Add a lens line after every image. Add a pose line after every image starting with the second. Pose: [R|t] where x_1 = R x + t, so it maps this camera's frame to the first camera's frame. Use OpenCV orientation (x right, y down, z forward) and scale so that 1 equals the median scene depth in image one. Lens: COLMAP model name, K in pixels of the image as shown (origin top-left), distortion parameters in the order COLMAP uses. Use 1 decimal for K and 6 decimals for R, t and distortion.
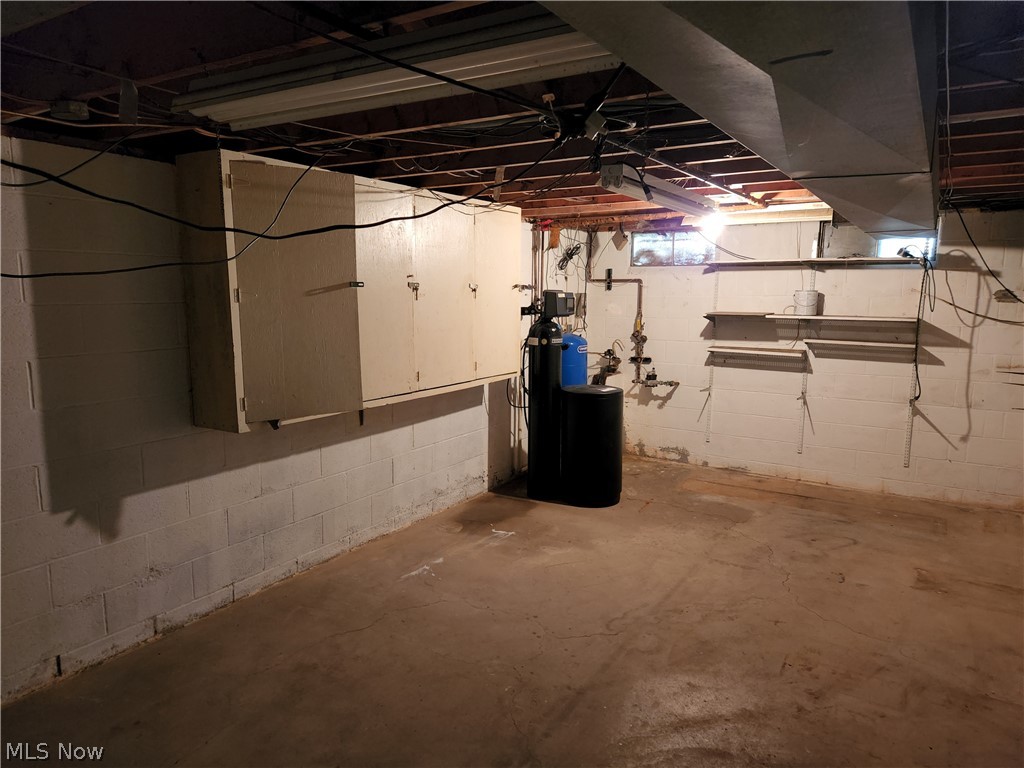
lens RADIAL K [[694.5, 0, 512.0], [0, 694.5, 384.0], [0, 0, 1]] dist [0.000997, -0.002660]
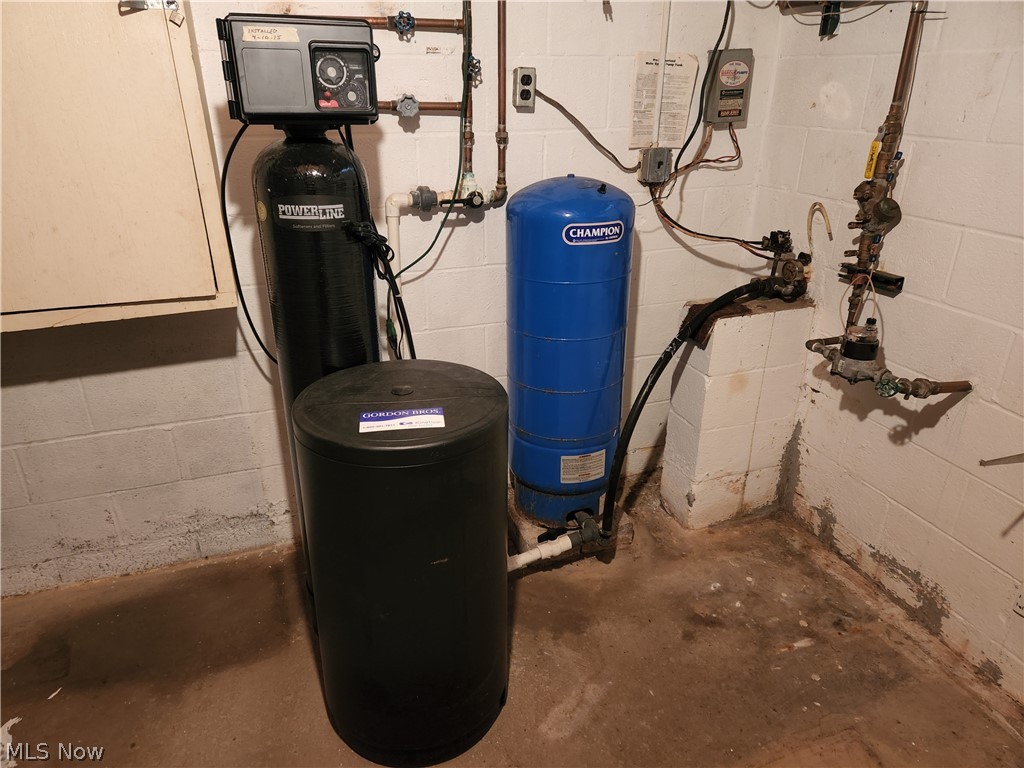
lens RADIAL K [[694.5, 0, 512.0], [0, 694.5, 384.0], [0, 0, 1]] dist [0.000997, -0.002660]
pose [[0.773187, 0.252476, -0.581754, 0.258987], [-0.079583, 0.948712, 0.305962, -0.073703], [0.629165, -0.190268, 0.753624, 0.666525]]
